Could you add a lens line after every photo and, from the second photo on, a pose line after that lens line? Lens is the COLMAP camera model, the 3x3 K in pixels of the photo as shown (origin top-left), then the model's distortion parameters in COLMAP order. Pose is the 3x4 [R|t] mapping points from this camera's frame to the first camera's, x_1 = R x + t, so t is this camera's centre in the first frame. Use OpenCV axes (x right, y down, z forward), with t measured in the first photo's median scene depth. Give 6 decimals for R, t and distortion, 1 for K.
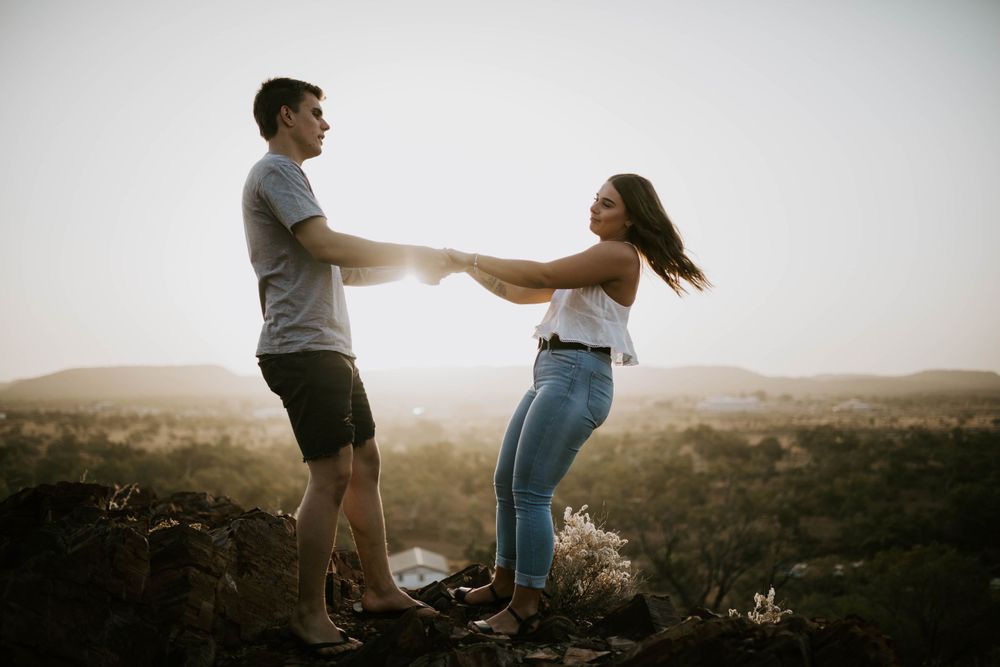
lens RADIAL K [[953.7, 0, 495.5], [0, 953.7, 334.6], [0, 0, 1]] dist [-0.068960, 0.106493]
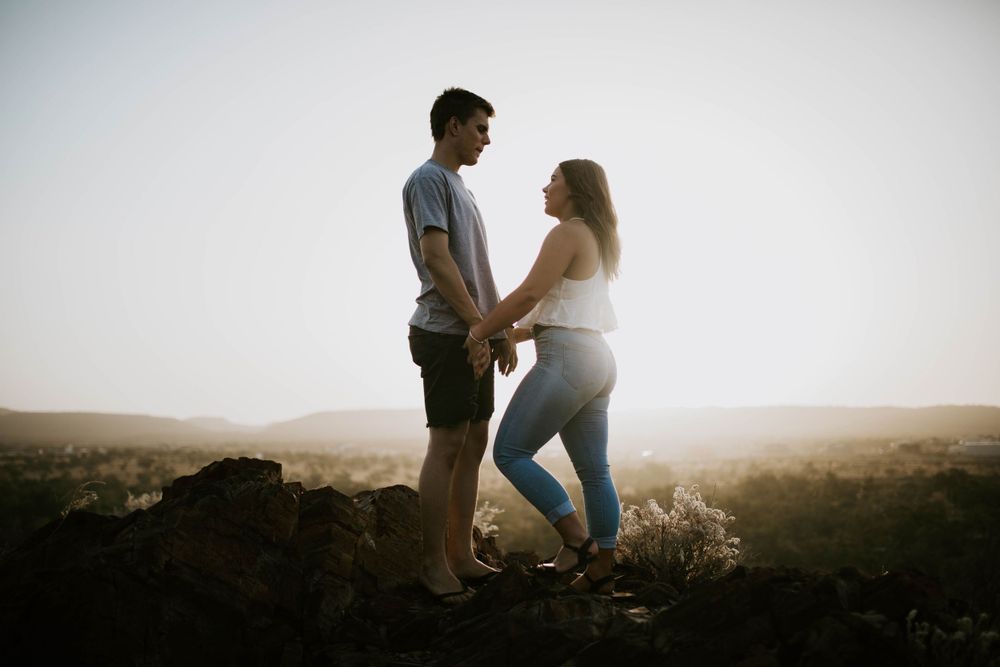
lens RADIAL K [[953.7, 0, 495.5], [0, 953.7, 334.6], [0, 0, 1]] dist [-0.068960, 0.106493]
pose [[0.971315, -0.022642, -0.236715, 0.087679], [0.011798, 0.998819, -0.047126, 0.039429], [0.237503, 0.042981, 0.970435, -0.058240]]
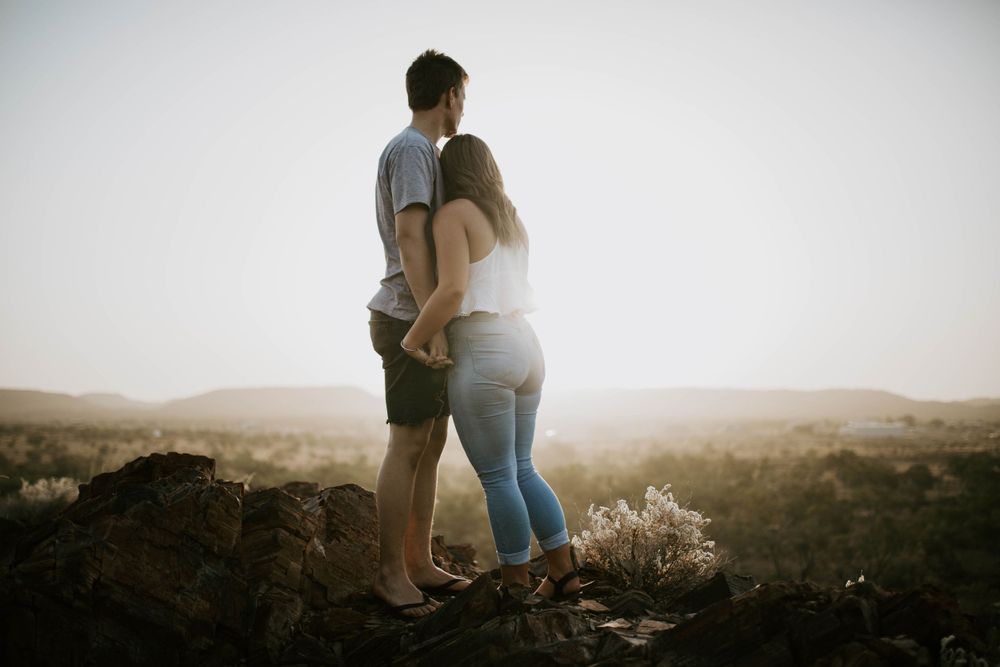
lens RADIAL K [[953.7, 0, 495.5], [0, 953.7, 334.6], [0, 0, 1]] dist [-0.068960, 0.106493]
pose [[0.990172, -0.002668, -0.139833, 0.036019], [-0.000738, 0.999704, -0.024298, 0.030717], [0.139856, 0.024163, 0.989877, -0.010994]]
